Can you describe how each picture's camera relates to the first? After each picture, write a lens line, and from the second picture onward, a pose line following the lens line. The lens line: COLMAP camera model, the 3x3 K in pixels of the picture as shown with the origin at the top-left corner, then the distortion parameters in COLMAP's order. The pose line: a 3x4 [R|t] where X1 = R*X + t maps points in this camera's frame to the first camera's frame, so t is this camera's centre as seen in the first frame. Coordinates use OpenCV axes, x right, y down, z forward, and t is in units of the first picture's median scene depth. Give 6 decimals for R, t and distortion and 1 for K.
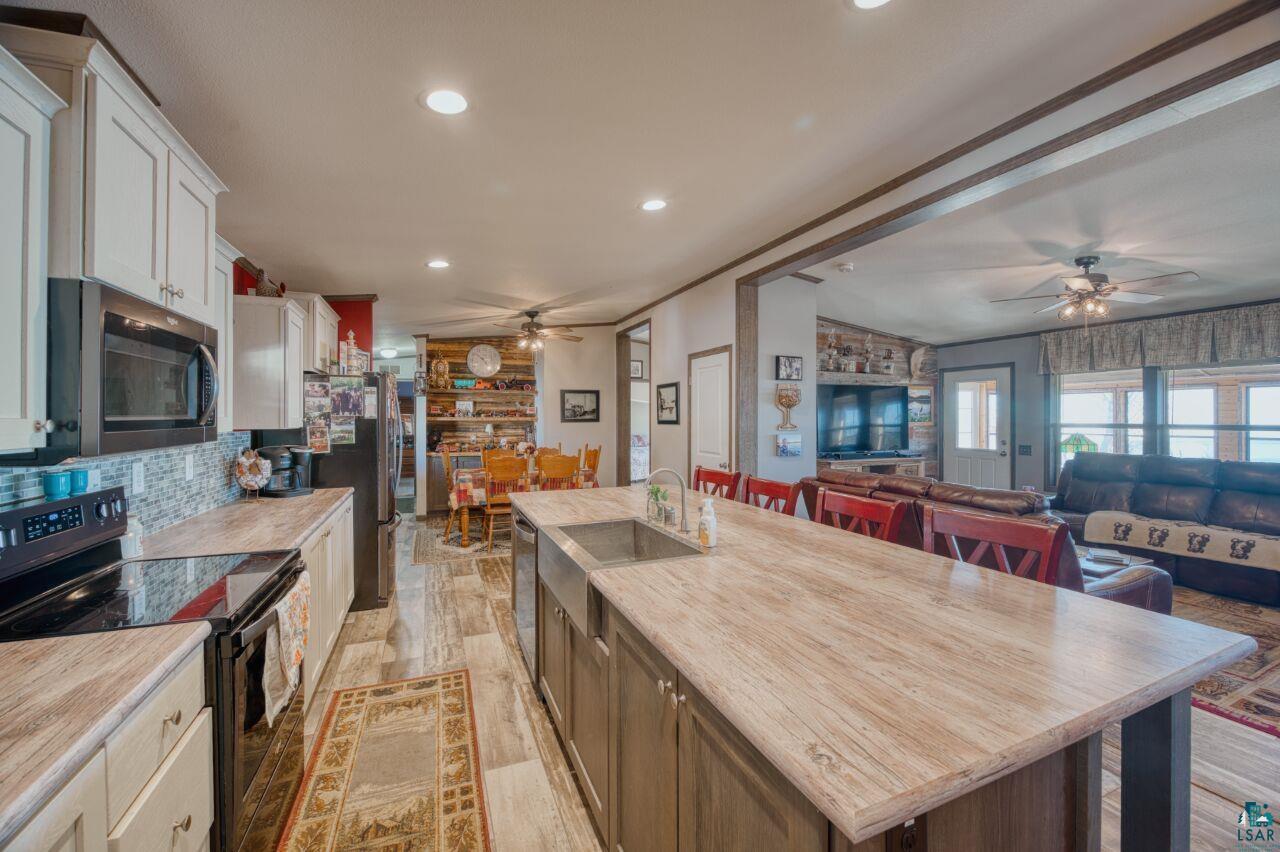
lens RADIAL K [[513.6, 0, 644.6], [0, 513.6, 414.8], [0, 0, 1]] dist [-0.028334, -0.001263]
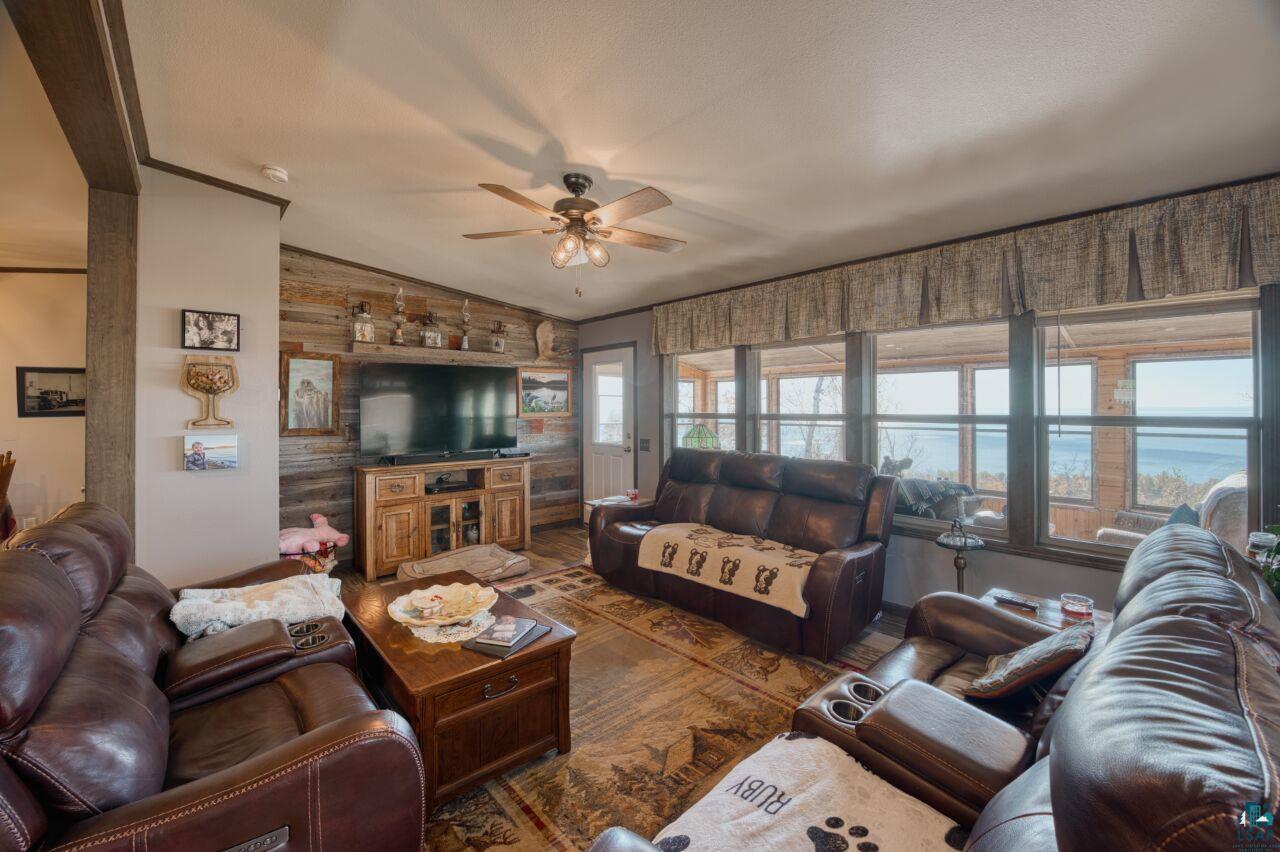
lens RADIAL K [[513.6, 0, 644.1], [0, 513.6, 402.1], [0, 0, 1]] dist [-0.028334, -0.001263]
pose [[0.943553, -0.002178, 0.331213, 0.519443], [0.003539, 0.999988, -0.003507, 0.001246], [-0.331202, 0.004481, 0.943549, 0.211201]]
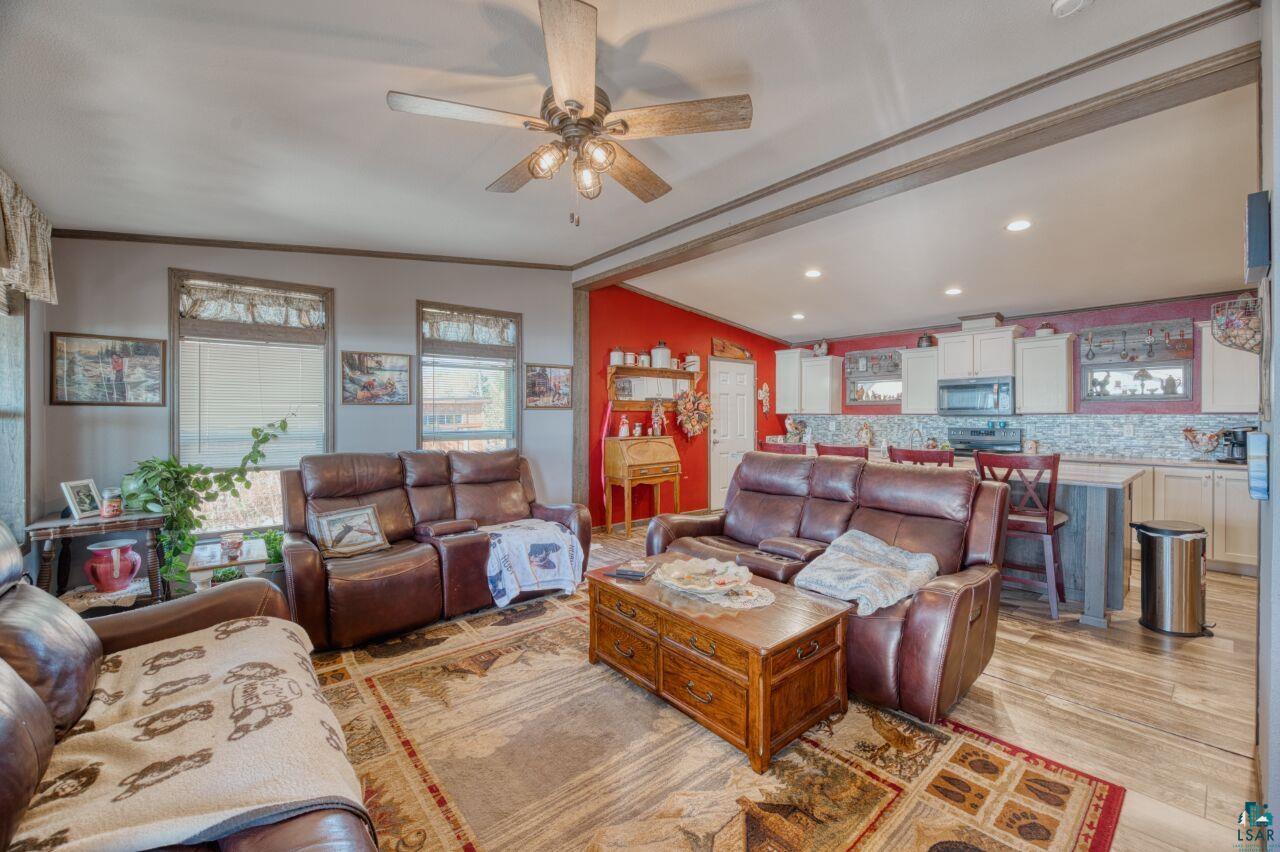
lens RADIAL K [[513.6, 0, 642.8], [0, 513.6, 419.9], [0, 0, 1]] dist [-0.028334, -0.001263]
pose [[-0.954578, 0.000748, -0.297960, 0.686450], [0.000167, 0.999998, 0.001977, 0.025704], [0.297961, 0.001838, -0.954576, 1.057676]]
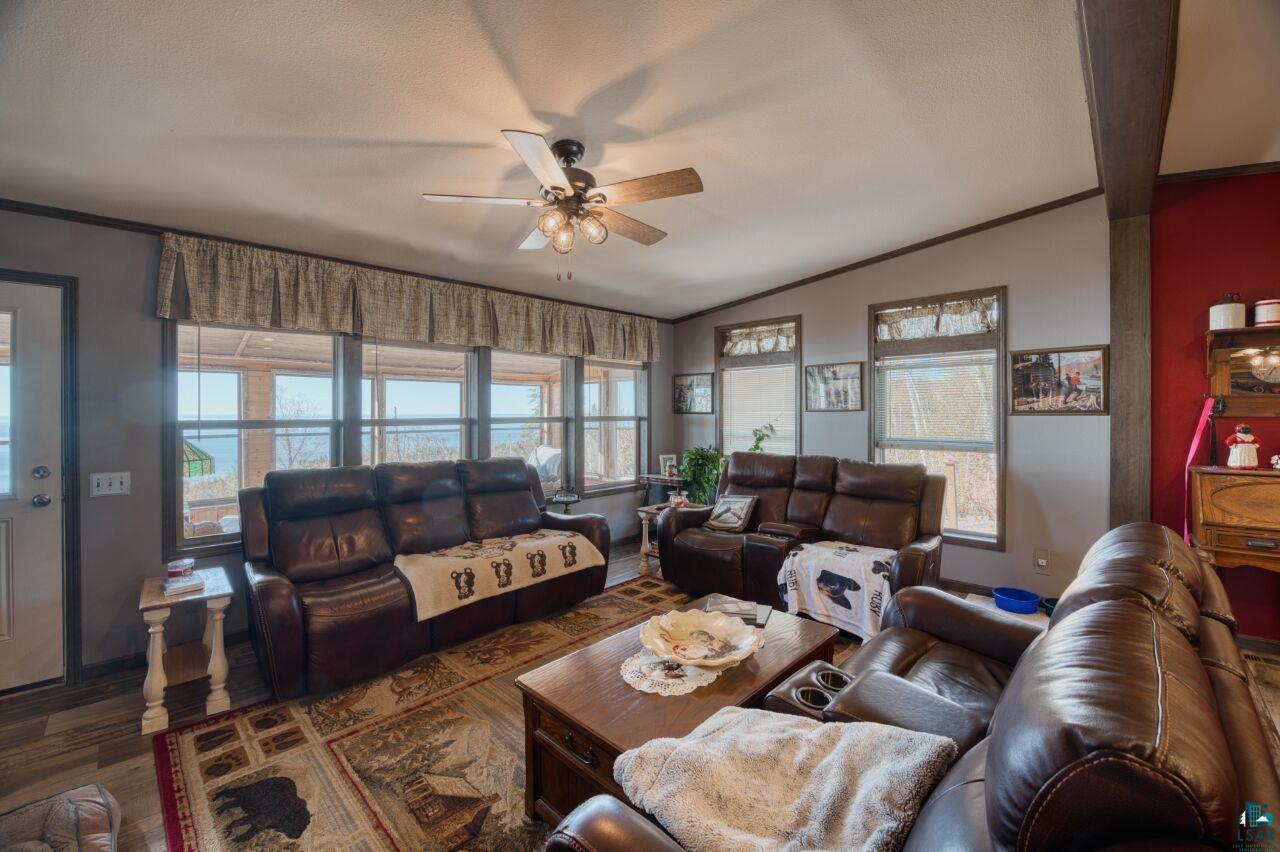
lens RADIAL K [[513.6, 0, 644.7], [0, 513.6, 411.4], [0, 0, 1]] dist [-0.028334, -0.001263]
pose [[-0.393750, -0.001030, 0.919217, 0.195353], [-0.002830, 0.999996, -0.000092, 0.005767], [-0.919213, -0.002637, -0.393752, 0.823105]]
